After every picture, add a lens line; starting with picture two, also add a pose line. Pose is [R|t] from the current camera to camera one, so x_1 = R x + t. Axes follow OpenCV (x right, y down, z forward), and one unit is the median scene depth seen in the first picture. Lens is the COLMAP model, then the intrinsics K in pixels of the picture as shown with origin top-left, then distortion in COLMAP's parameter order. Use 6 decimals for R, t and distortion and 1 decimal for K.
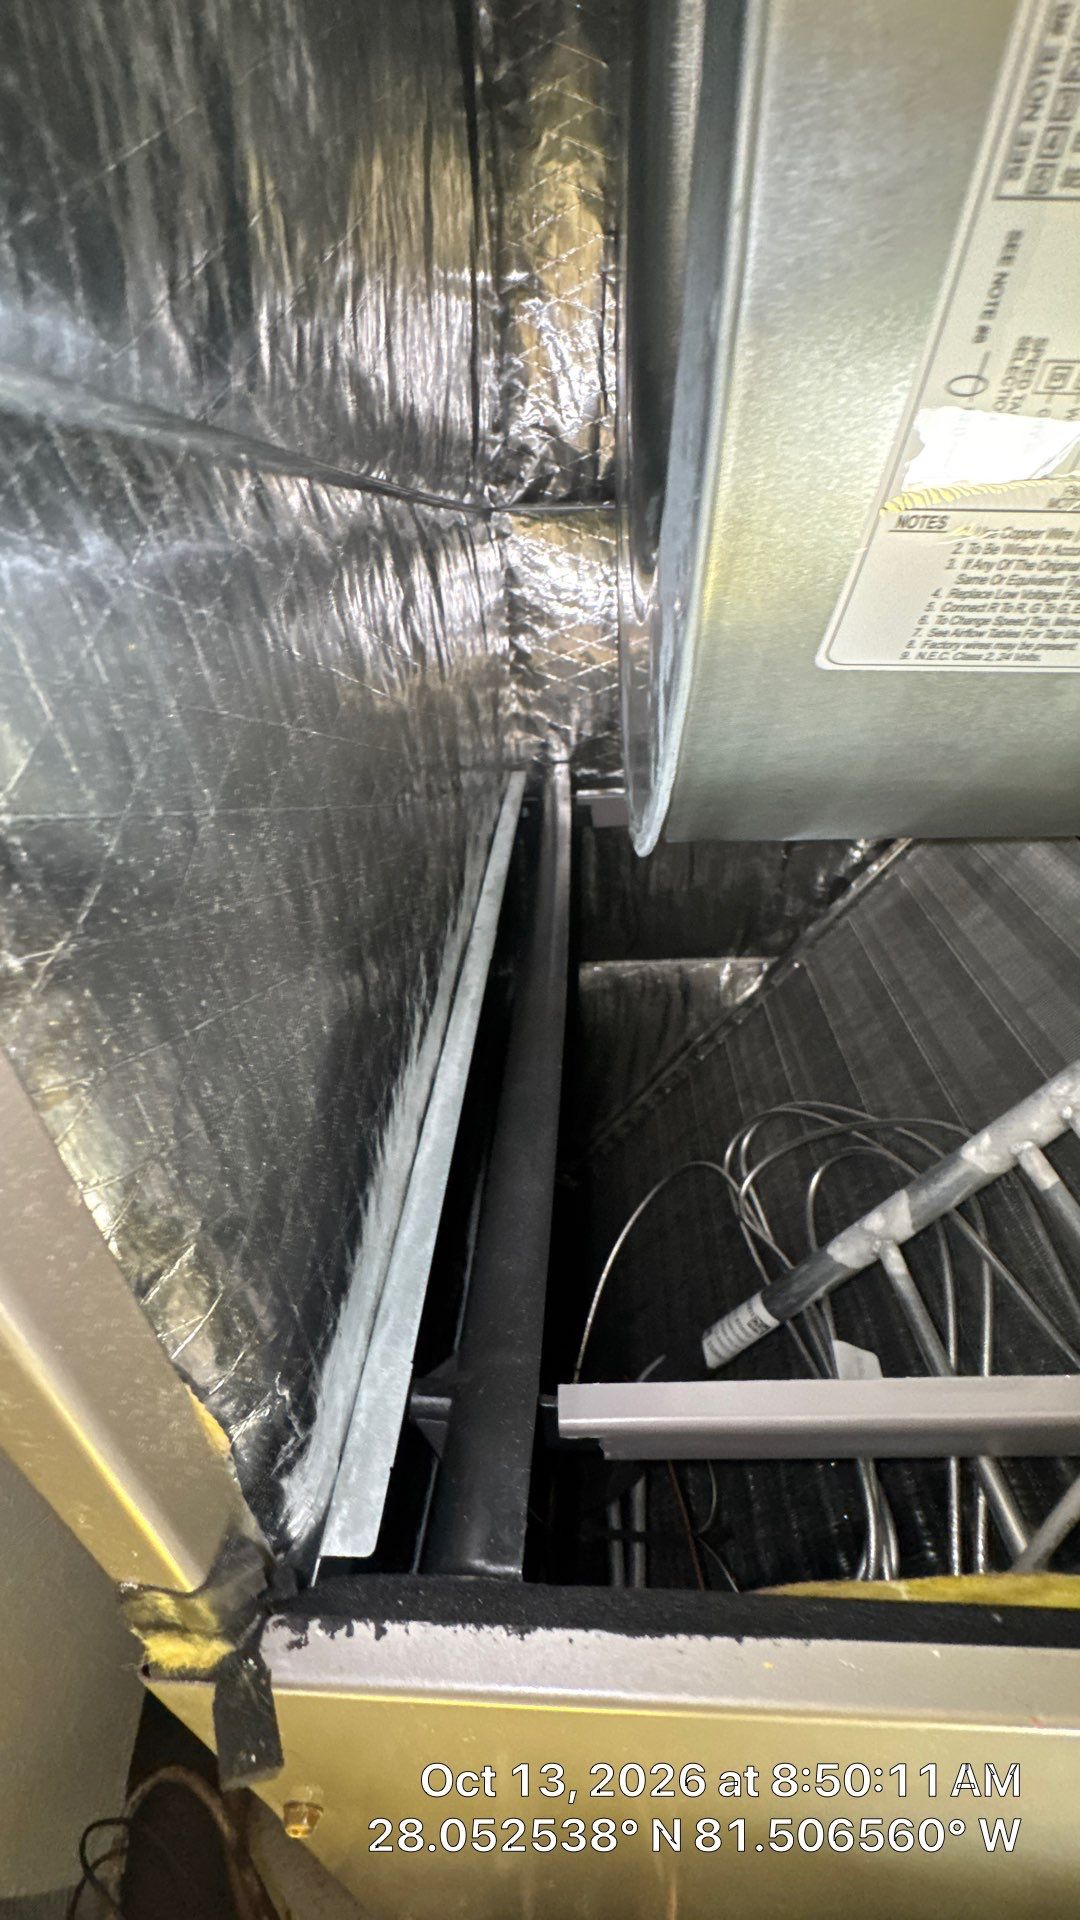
lens RADIAL K [[774.5, 0, 540.0], [0, 774.5, 960.0], [0, 0, 1]] dist [-0.001542, -0.000054]
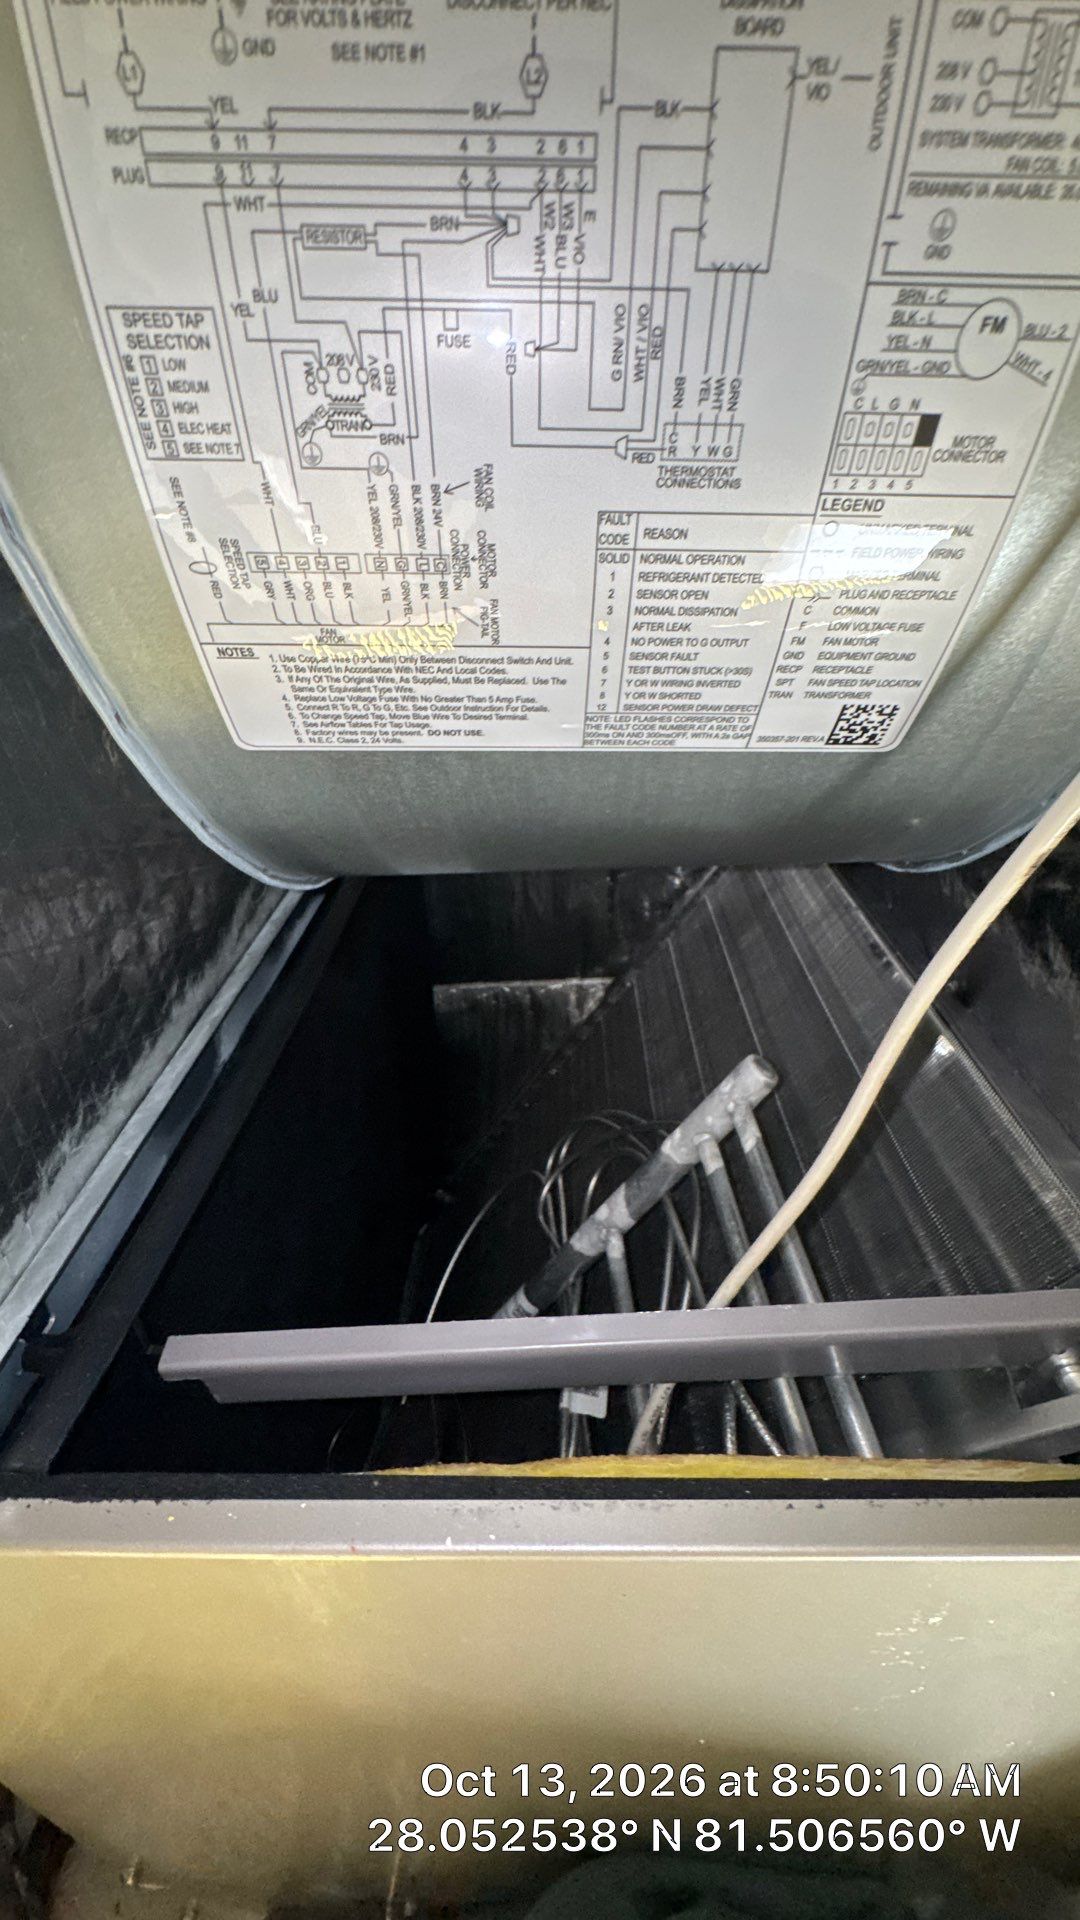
lens RADIAL K [[774.5, 0, 540.0], [0, 774.5, 960.0], [0, 0, 1]] dist [-0.001542, -0.000054]
pose [[0.999751, -0.014408, 0.017055, 0.207070], [0.014973, 0.999327, -0.033478, 0.007655], [-0.016561, 0.033725, 0.999294, -0.076072]]
